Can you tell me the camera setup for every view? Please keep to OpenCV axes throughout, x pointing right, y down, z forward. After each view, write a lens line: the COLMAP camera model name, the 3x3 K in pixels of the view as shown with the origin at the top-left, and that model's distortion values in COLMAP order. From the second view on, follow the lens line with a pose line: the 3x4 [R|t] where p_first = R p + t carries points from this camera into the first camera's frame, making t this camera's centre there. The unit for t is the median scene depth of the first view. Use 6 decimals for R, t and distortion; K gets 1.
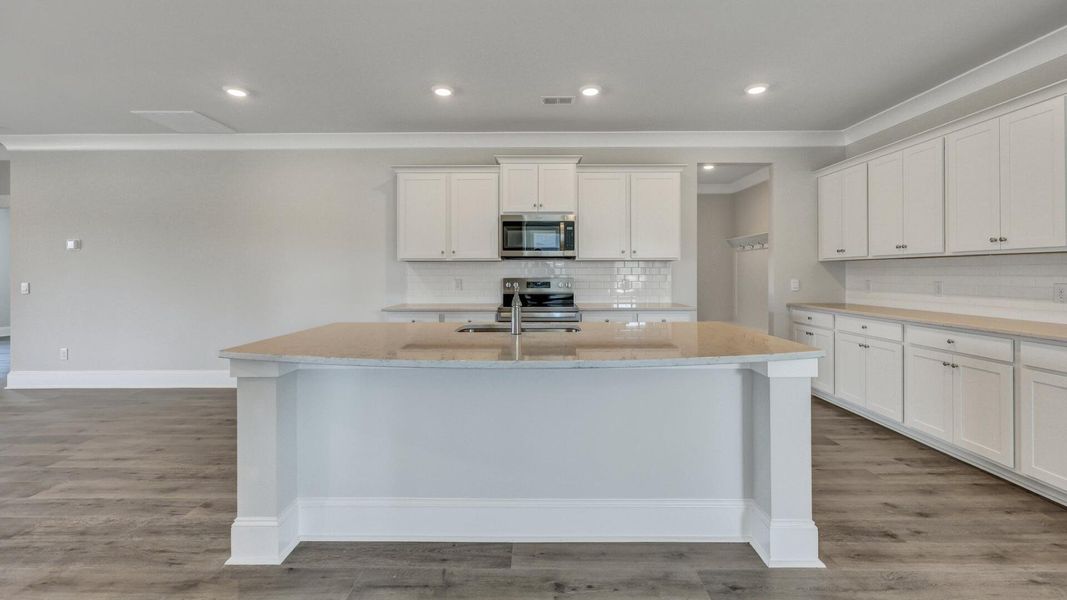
lens RADIAL K [[442.2, 0, 528.2], [0, 442.2, 268.3], [0, 0, 1]] dist [0.003321, -0.000160]
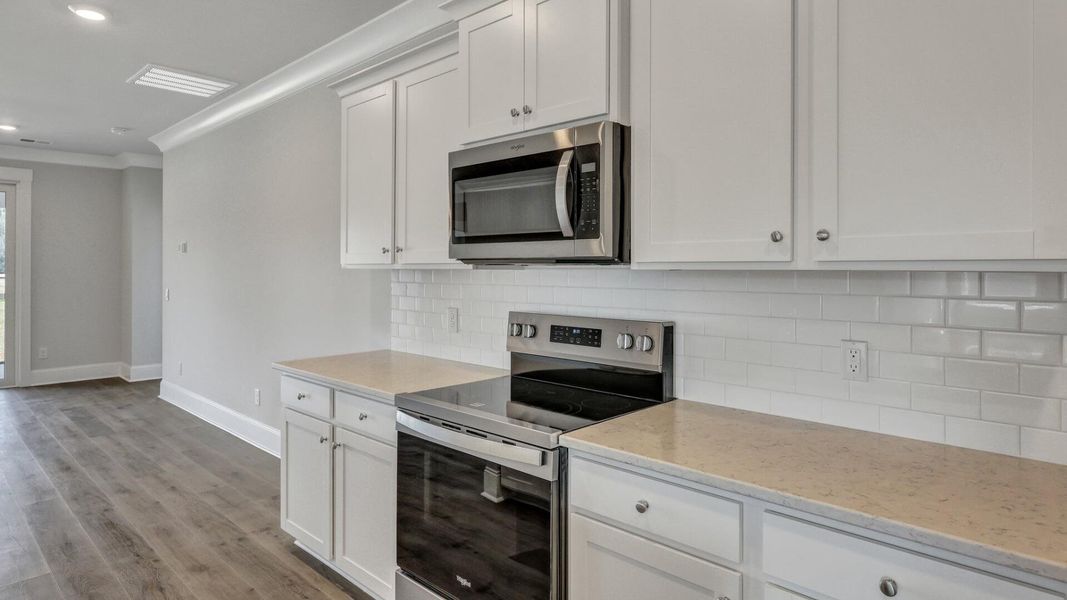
lens RADIAL K [[597.5, 0, 512.0], [0, 597.5, 265.0], [0, 0, 1]] dist [0.020589, 0.001460]
pose [[0.723605, -0.000945, -0.690214, 0.346633], [-0.001595, 0.999994, -0.003041, -0.020211], [0.690213, 0.003302, 0.723599, 0.658742]]
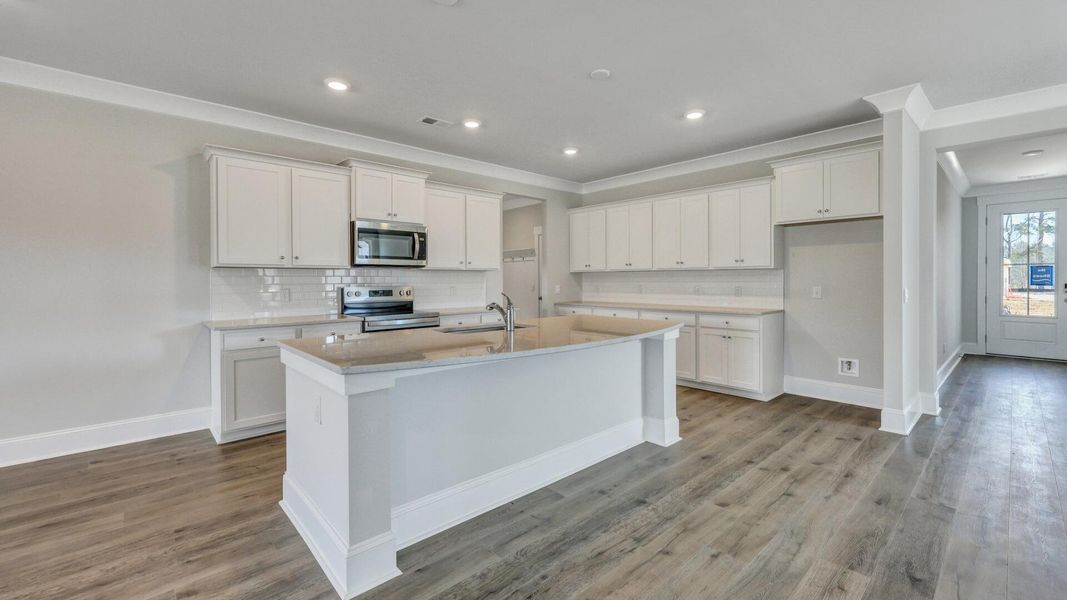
lens RADIAL K [[442.2, 0, 531.8], [0, 442.2, 286.3], [0, 0, 1]] dist [0.003321, -0.000160]
pose [[0.732171, -0.011154, 0.681029, -0.440907], [-0.003962, 0.999779, 0.020634, -0.000378], [-0.681109, -0.017806, 0.731965, 0.035325]]
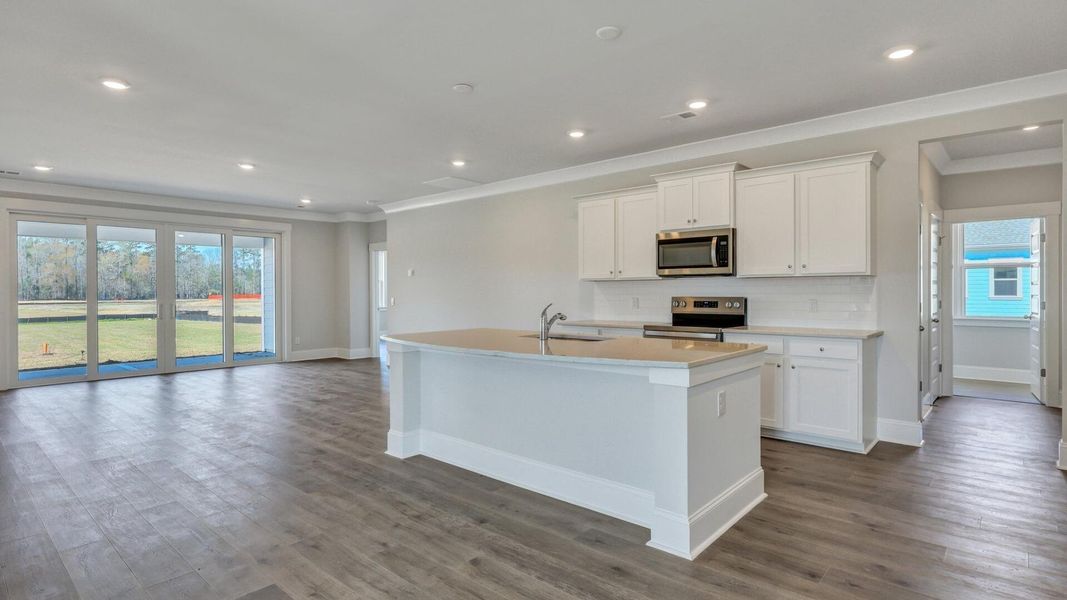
lens RADIAL K [[529.7, 0, 525.3], [0, 529.7, 297.2], [0, 0, 1]] dist [0.004666, 0.000902]
pose [[0.749861, 0.004973, -0.661577, 0.515193], [0.007510, 0.999843, 0.016029, 0.001465], [0.661553, -0.016988, 0.749706, -0.099707]]
